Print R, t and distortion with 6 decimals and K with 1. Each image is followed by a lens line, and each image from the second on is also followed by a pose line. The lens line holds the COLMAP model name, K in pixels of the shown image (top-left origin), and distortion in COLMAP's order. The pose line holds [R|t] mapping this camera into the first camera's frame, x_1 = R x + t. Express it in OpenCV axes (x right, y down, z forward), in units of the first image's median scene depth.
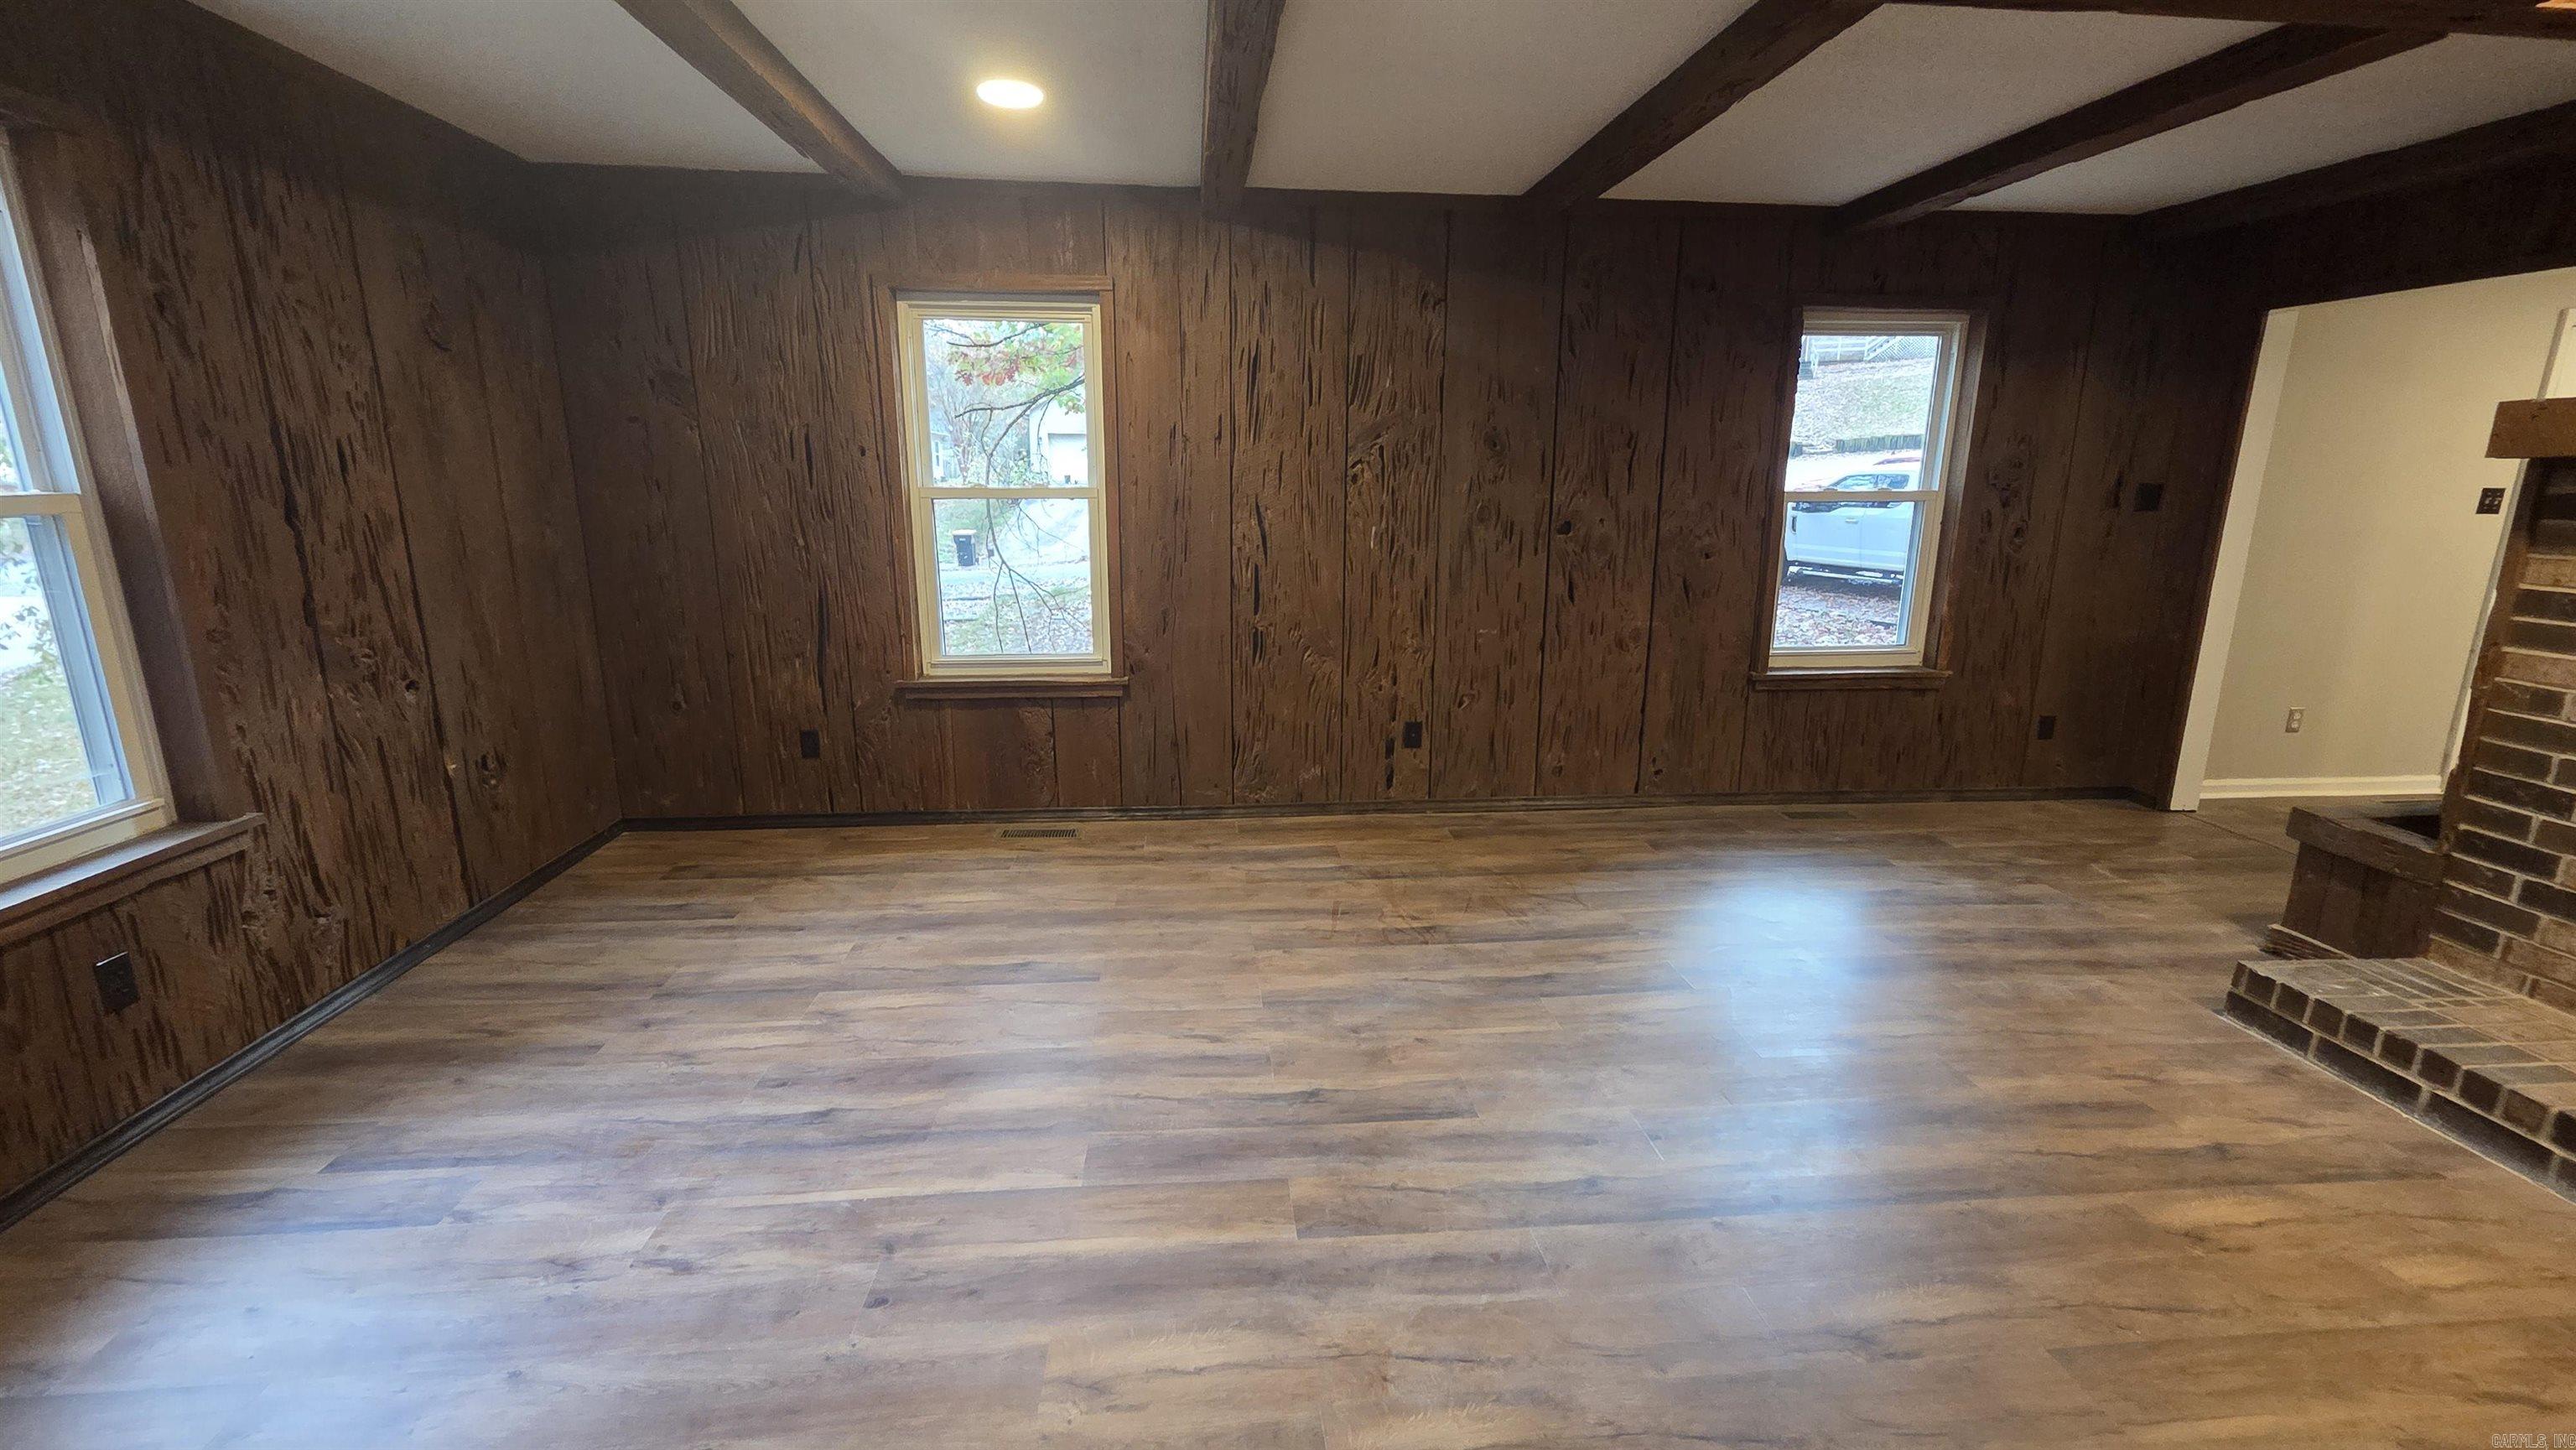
lens RADIAL K [[1049.0, 0, 1284.3], [0, 1049.0, 712.9], [0, 0, 1]] dist [0.000300, 0.000093]
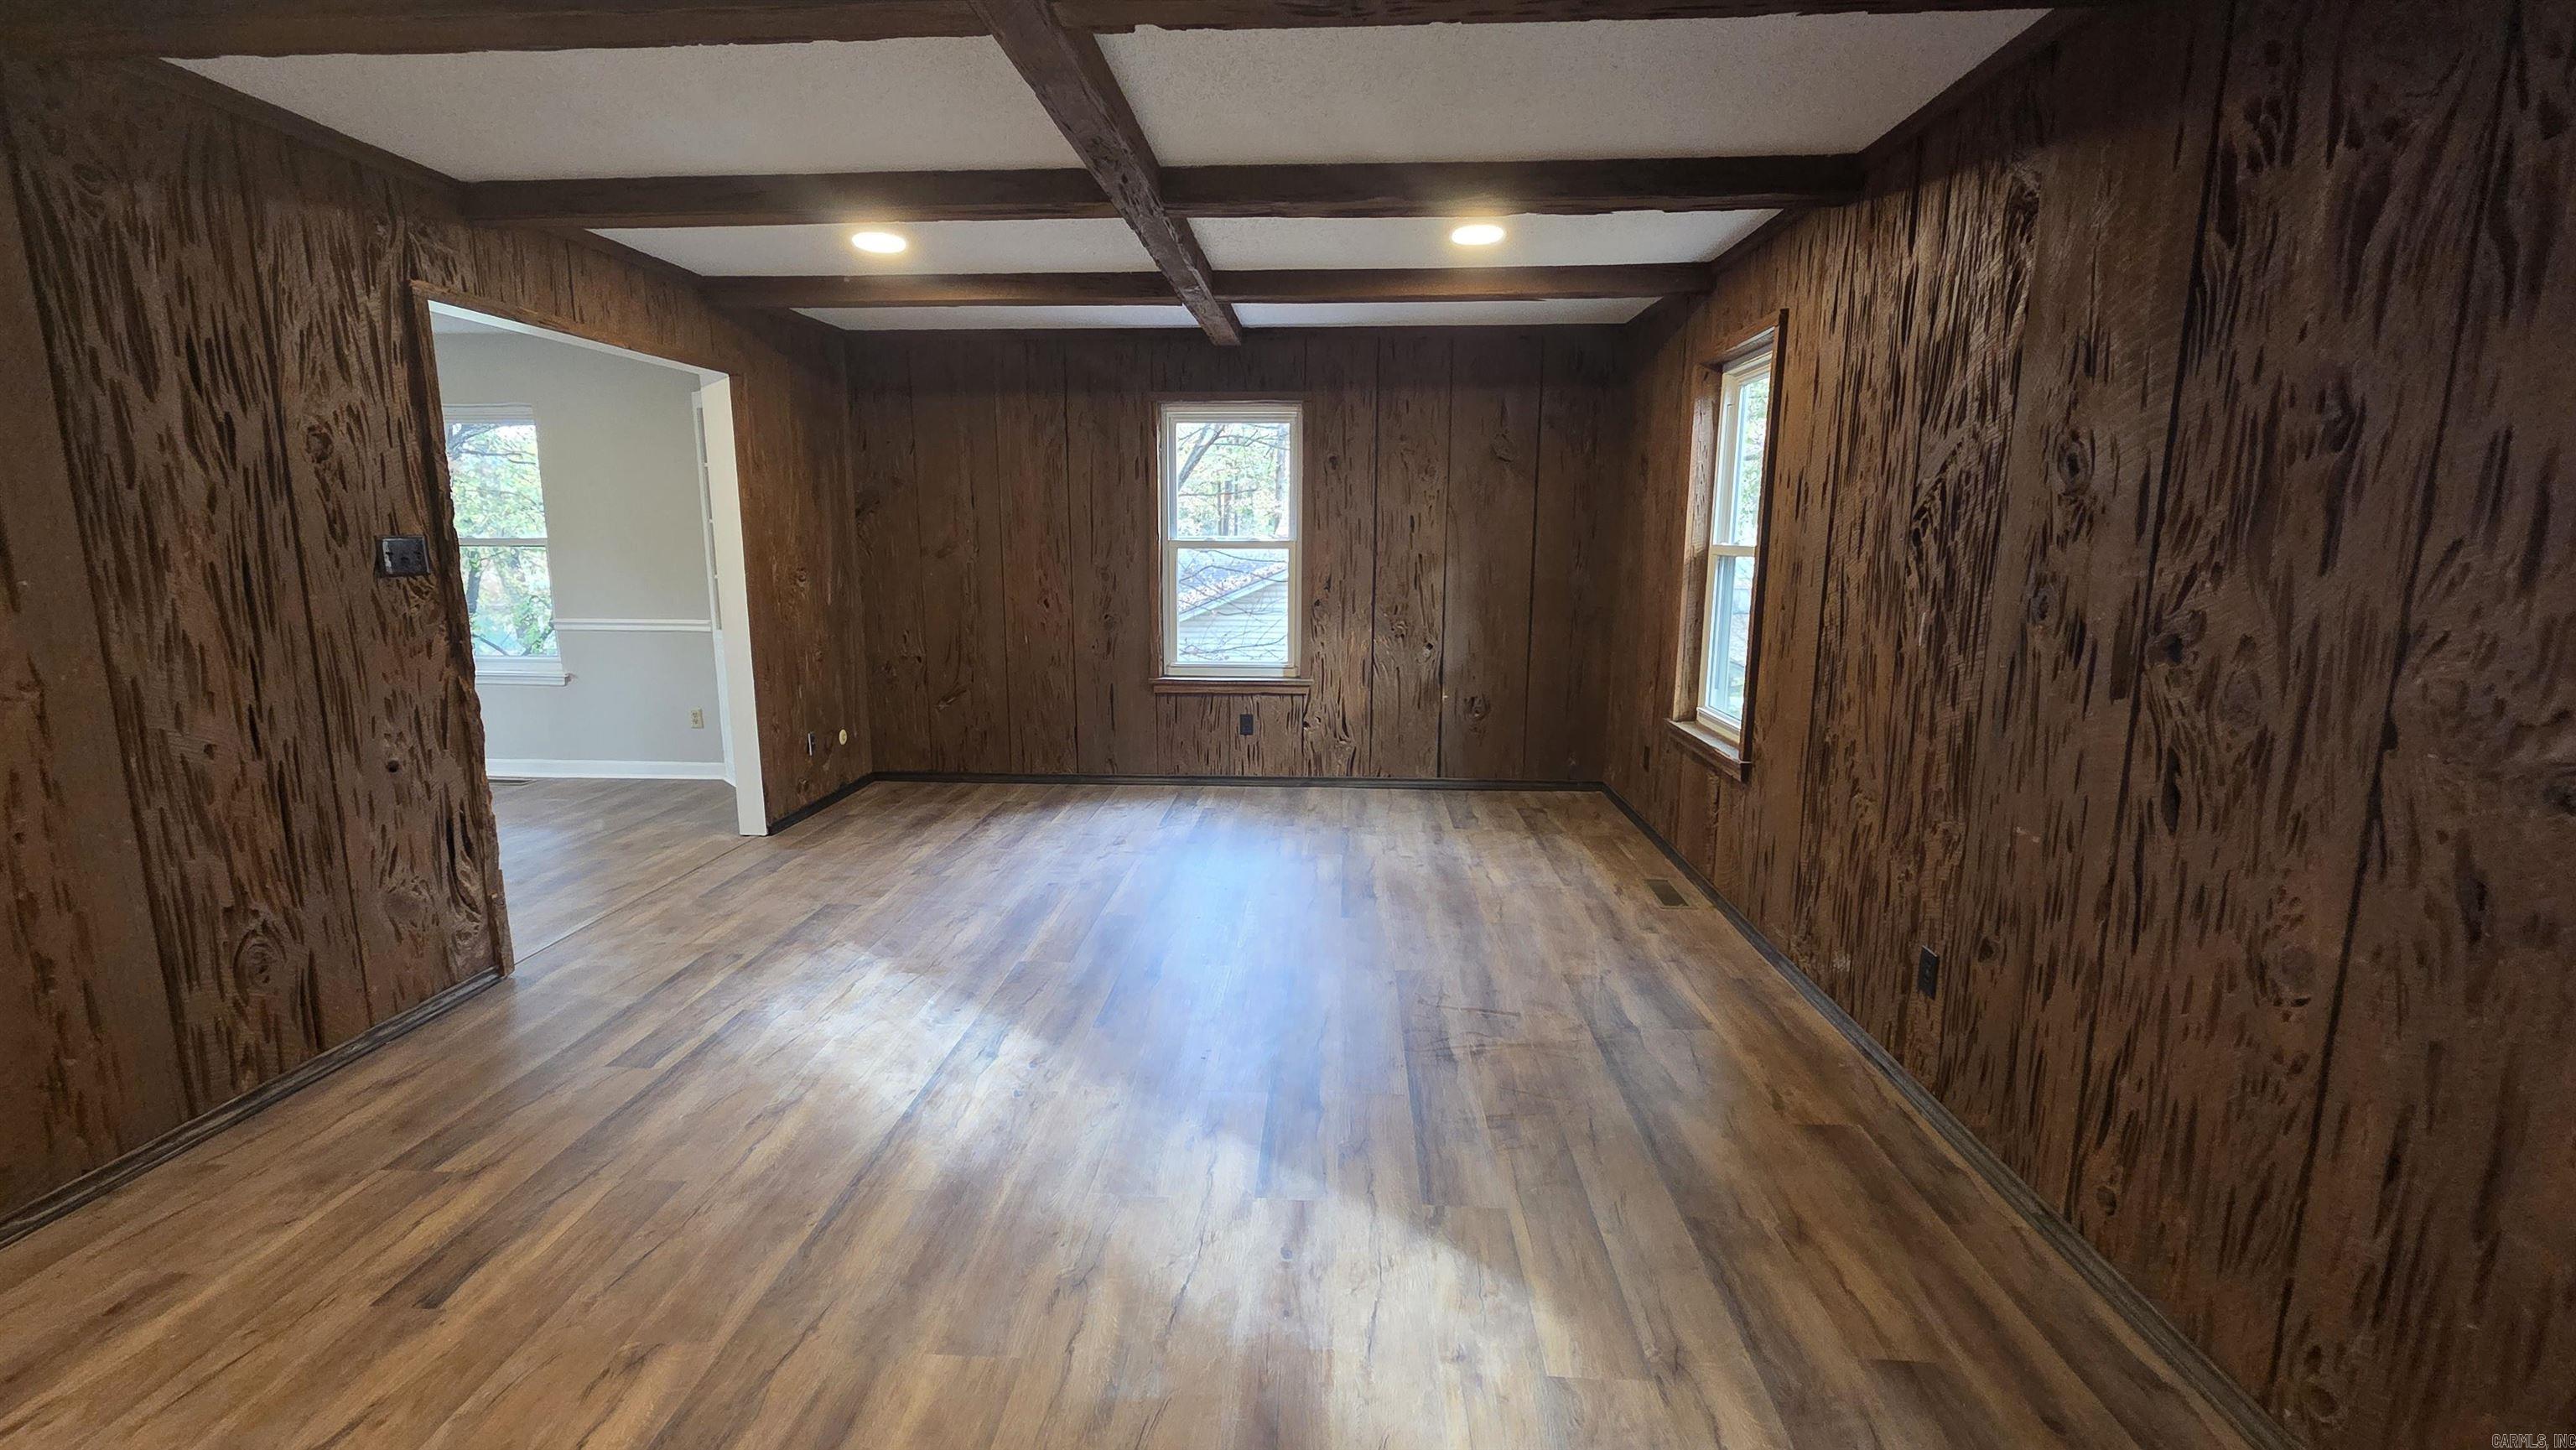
lens RADIAL K [[1052.3, 0, 1288.8], [0, 1052.3, 713.5], [0, 0, 1]] dist [0.002830, 0.000232]
pose [[-0.145479, 0.162831, -0.975870, 1.061432], [-0.222074, 0.955820, 0.192592, -0.220842], [0.964116, 0.244733, -0.102891, 1.007616]]
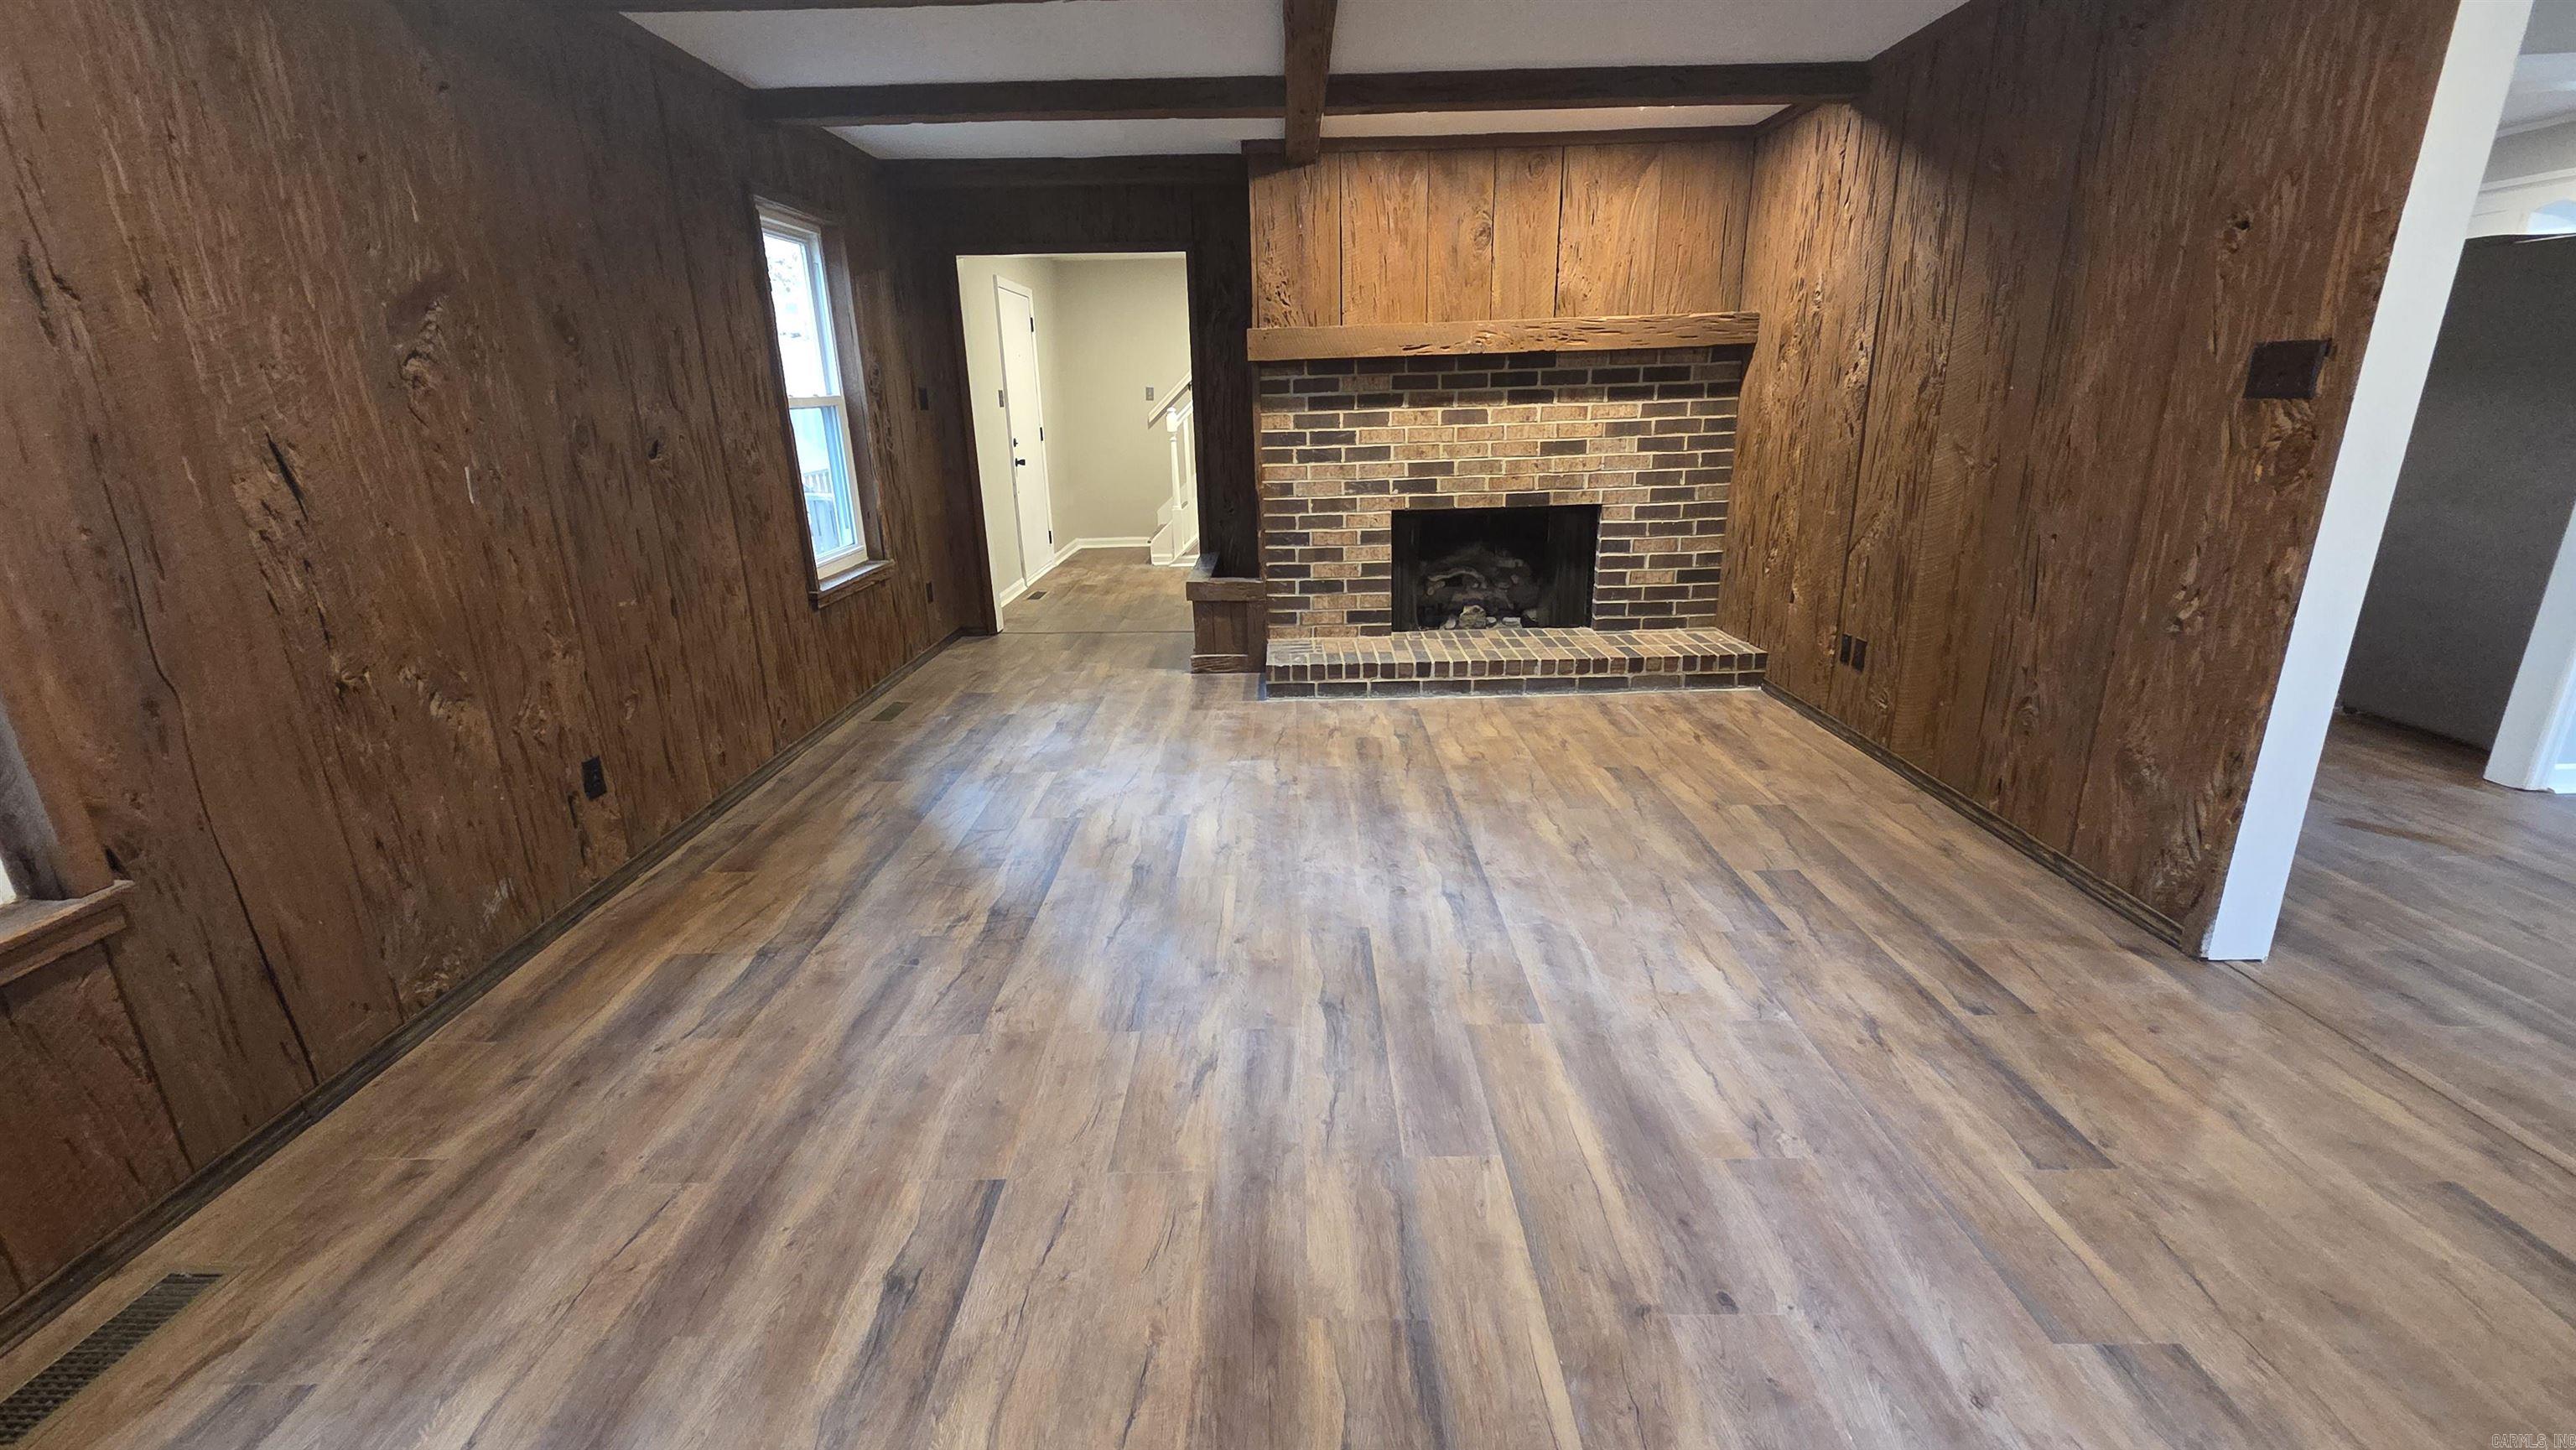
lens RADIAL K [[1049.0, 0, 1284.3], [0, 1049.0, 712.9], [0, 0, 1]] dist [0.000300, 0.000093]
pose [[0.095376, -0.301152, 0.948794, -0.672342], [0.244503, 0.931028, 0.270934, -0.133872], [-0.964946, 0.206143, 0.162431, 0.678268]]
